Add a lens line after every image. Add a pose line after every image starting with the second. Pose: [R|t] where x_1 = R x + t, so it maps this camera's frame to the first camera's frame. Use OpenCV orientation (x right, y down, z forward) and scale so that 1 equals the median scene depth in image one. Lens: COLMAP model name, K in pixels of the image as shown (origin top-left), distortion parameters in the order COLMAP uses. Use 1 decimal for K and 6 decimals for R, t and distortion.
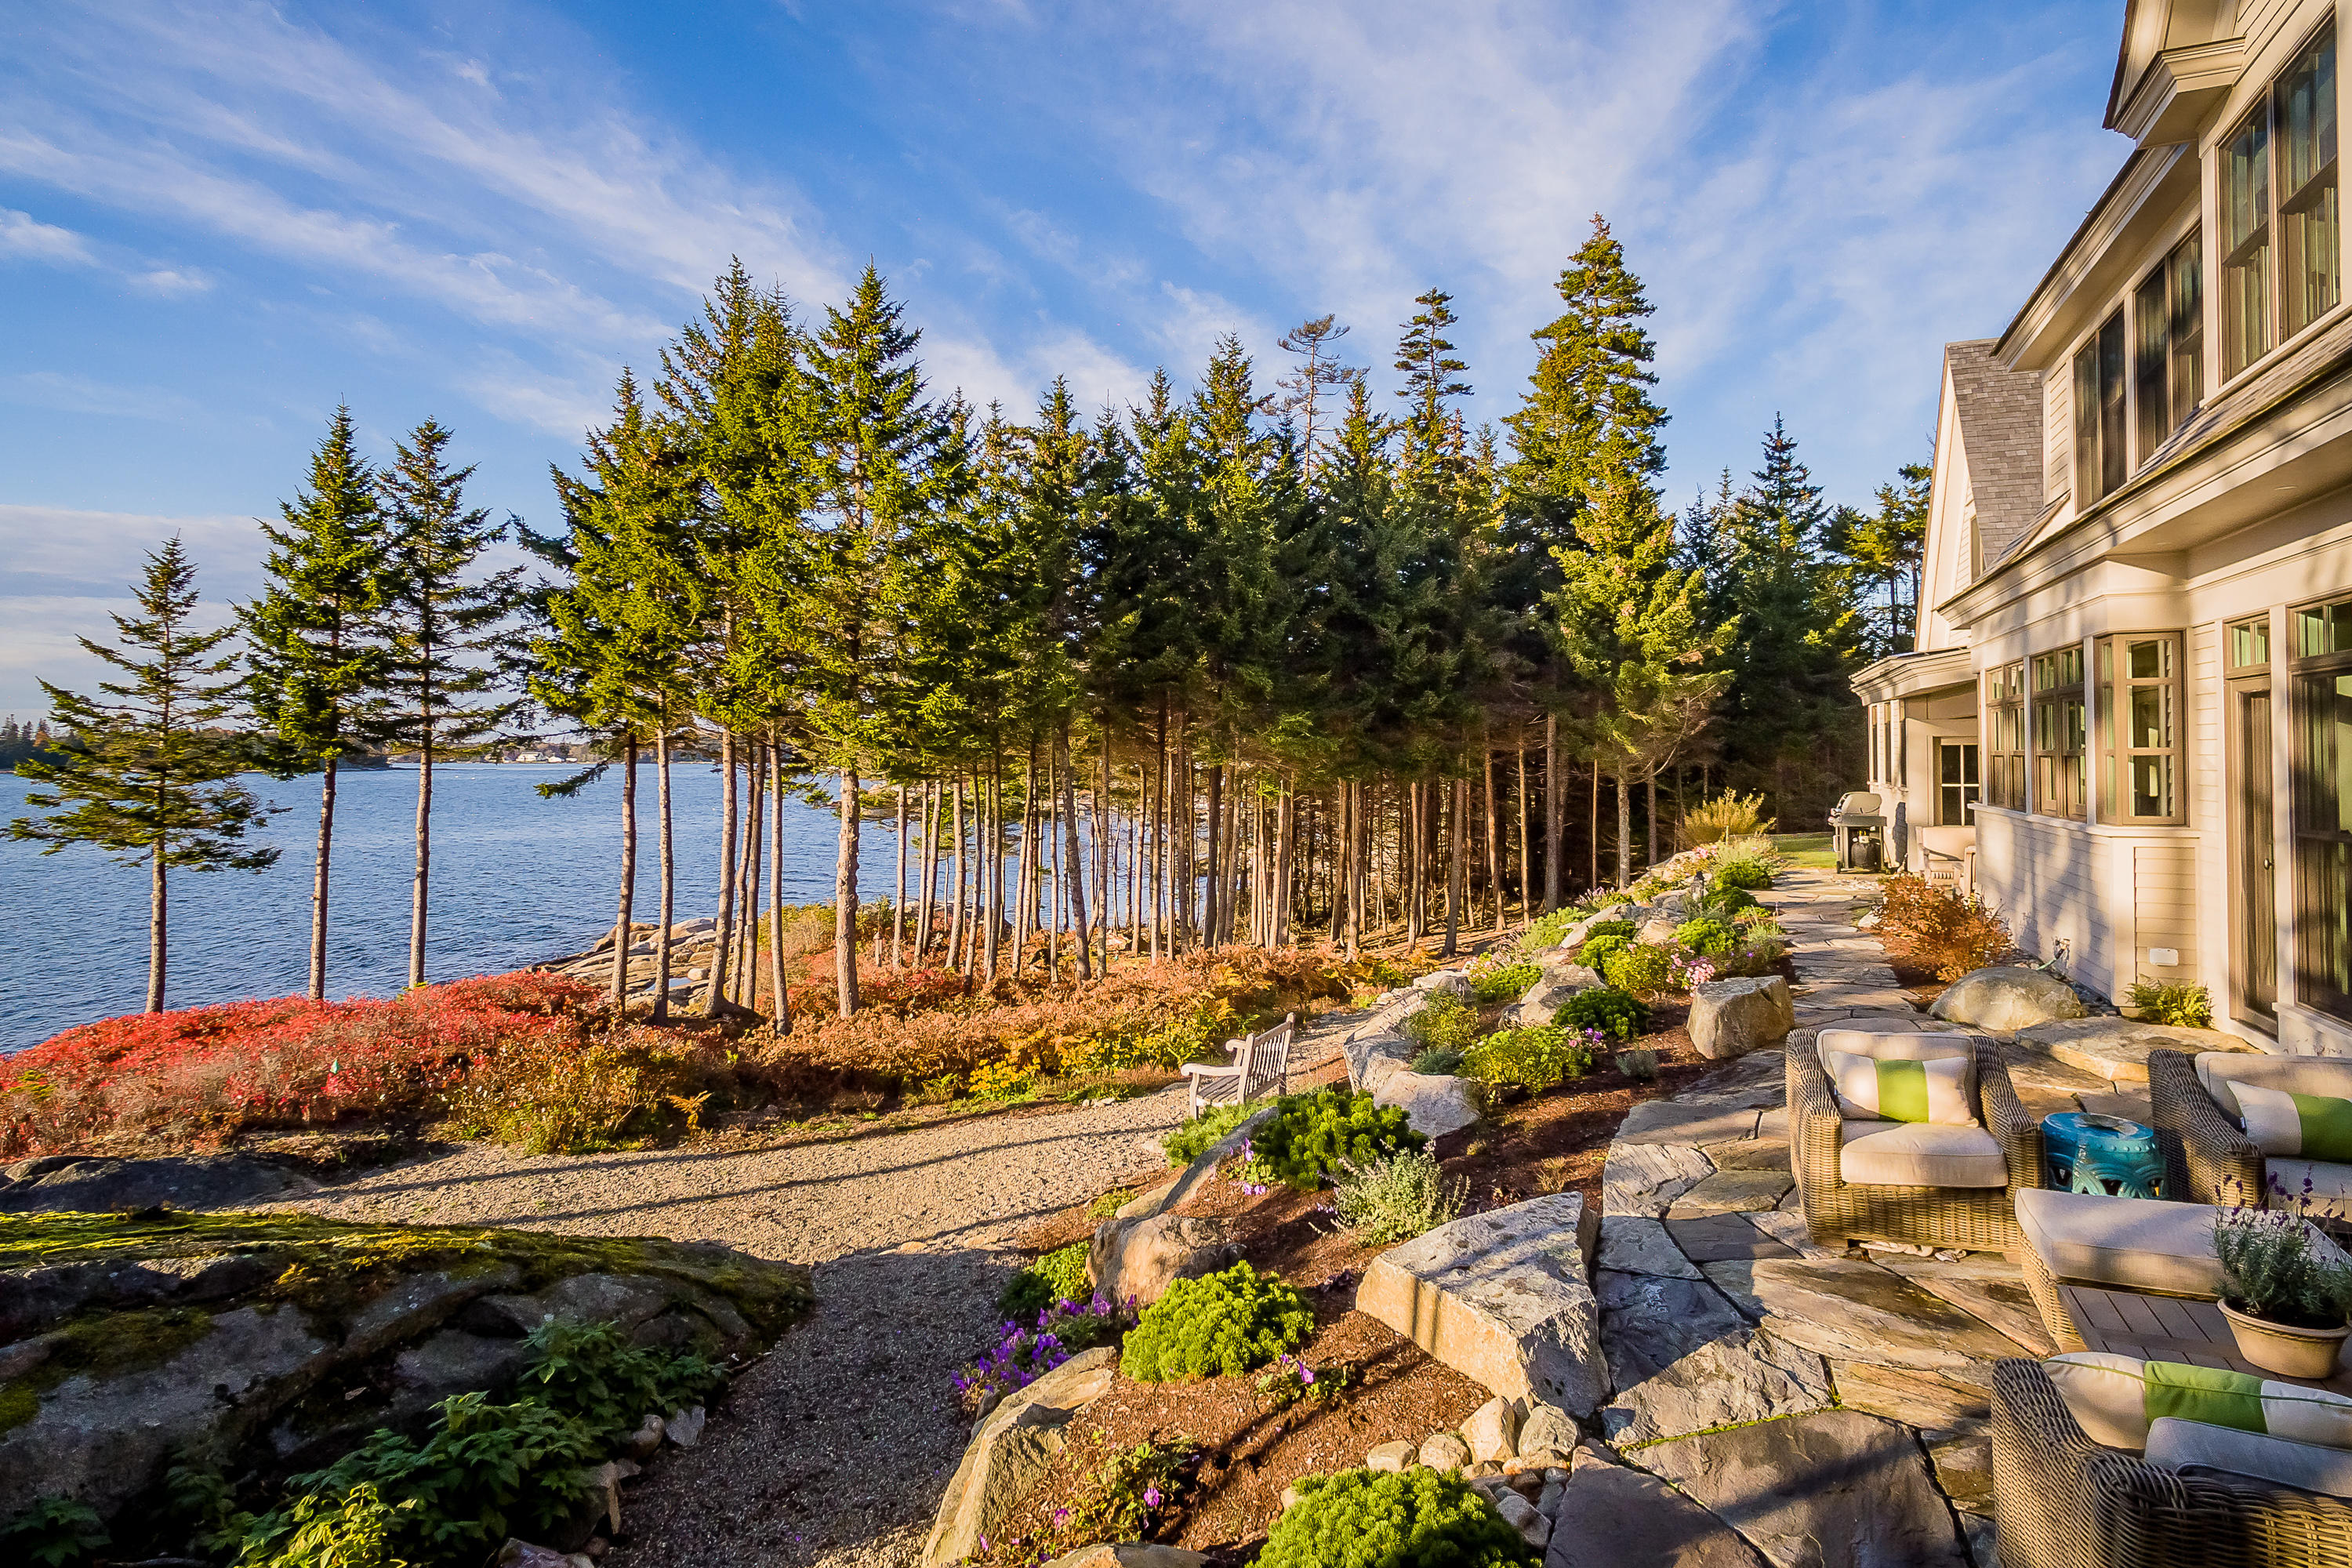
lens RADIAL K [[1176.6, 0, 1178.9], [0, 1176.6, 685.8], [0, 0, 1]] dist [0.000442, 0.000342]
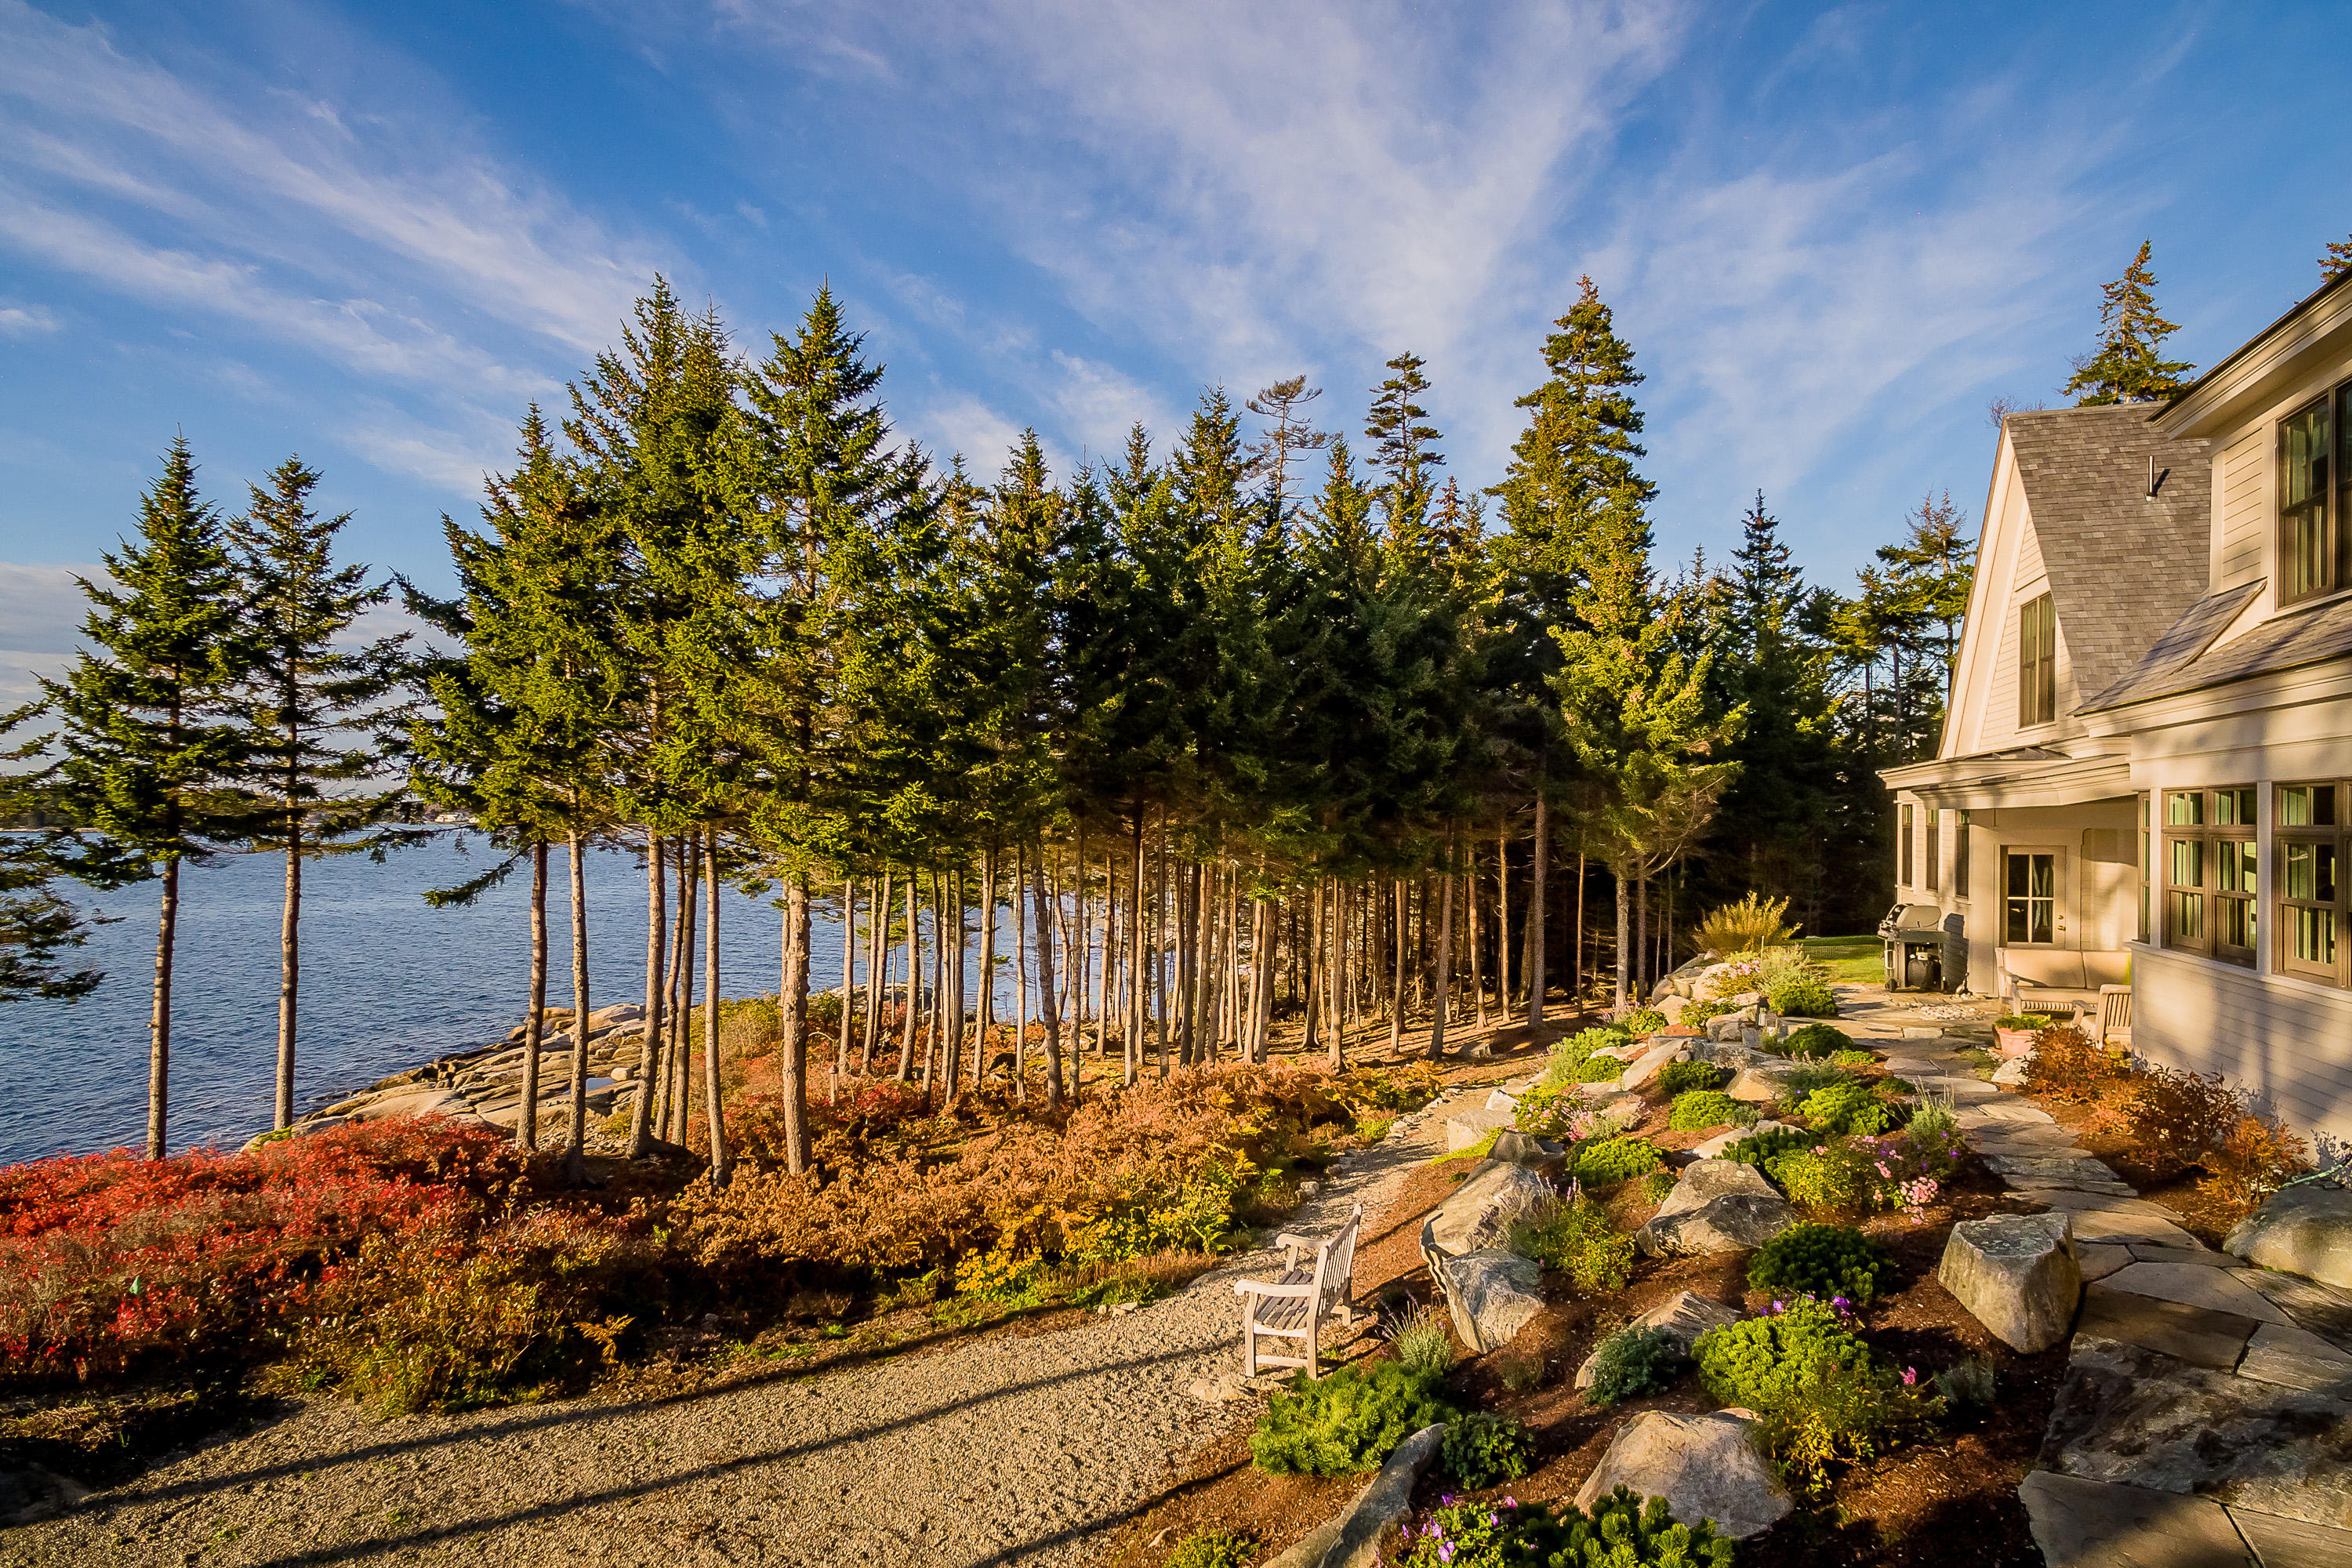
lens RADIAL K [[1157.1, 0, 1176.0], [0, 1157.1, 784.0], [0, 0, 1]] dist [0.001371, 0.000937]
pose [[0.998339, 0.008064, 0.057038, -0.047127], [-0.009655, 0.999570, 0.027673, -0.020947], [-0.056791, -0.028177, 0.997988, 0.124572]]
